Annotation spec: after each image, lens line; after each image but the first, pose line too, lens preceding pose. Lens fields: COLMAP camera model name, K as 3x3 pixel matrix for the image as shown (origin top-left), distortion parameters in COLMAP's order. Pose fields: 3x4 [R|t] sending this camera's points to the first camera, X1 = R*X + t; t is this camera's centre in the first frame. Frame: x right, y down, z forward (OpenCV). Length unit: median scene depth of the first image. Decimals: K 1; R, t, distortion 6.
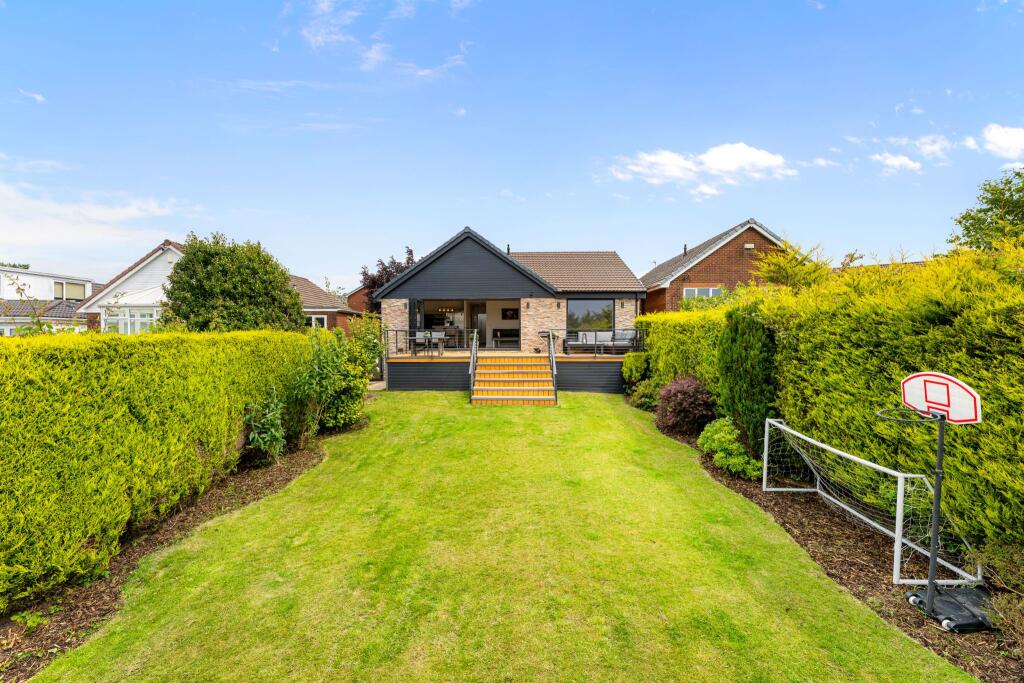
lens RADIAL K [[413.9, 0, 512.0], [0, 413.9, 341.5], [0, 0, 1]] dist [0.001866, -0.000043]
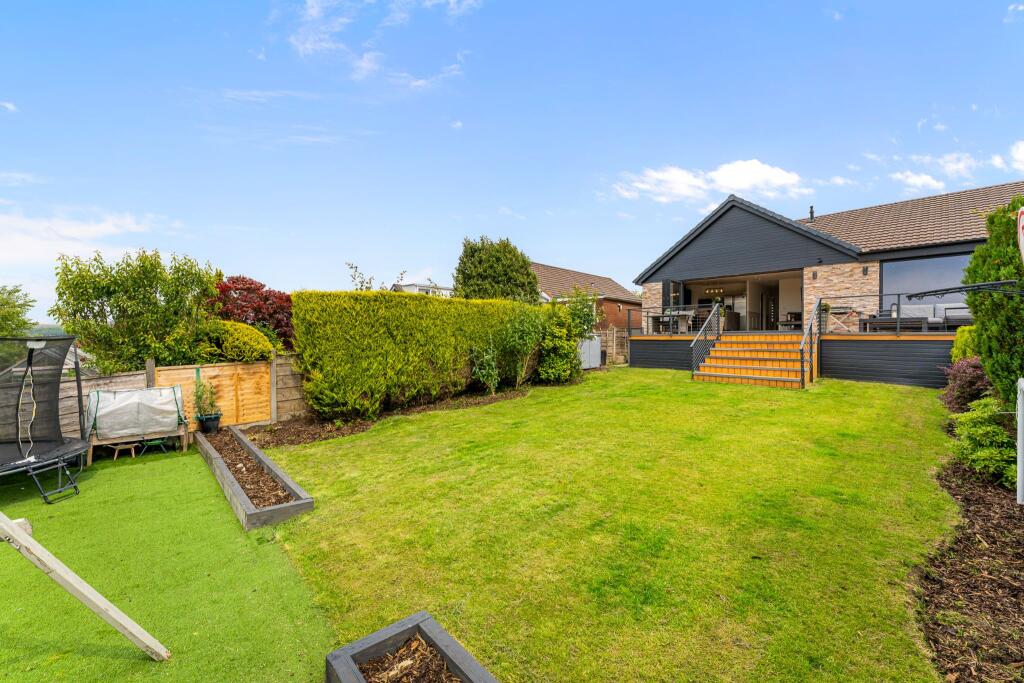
lens RADIAL K [[411.2, 0, 493.0], [0, 411.2, 327.2], [0, 0, 1]] dist [-0.000683, -0.000053]
pose [[0.704435, -0.004413, -0.709754, 0.327817], [-0.022170, 0.999356, -0.028218, 0.094862], [0.709422, 0.035613, 0.703884, 0.037054]]
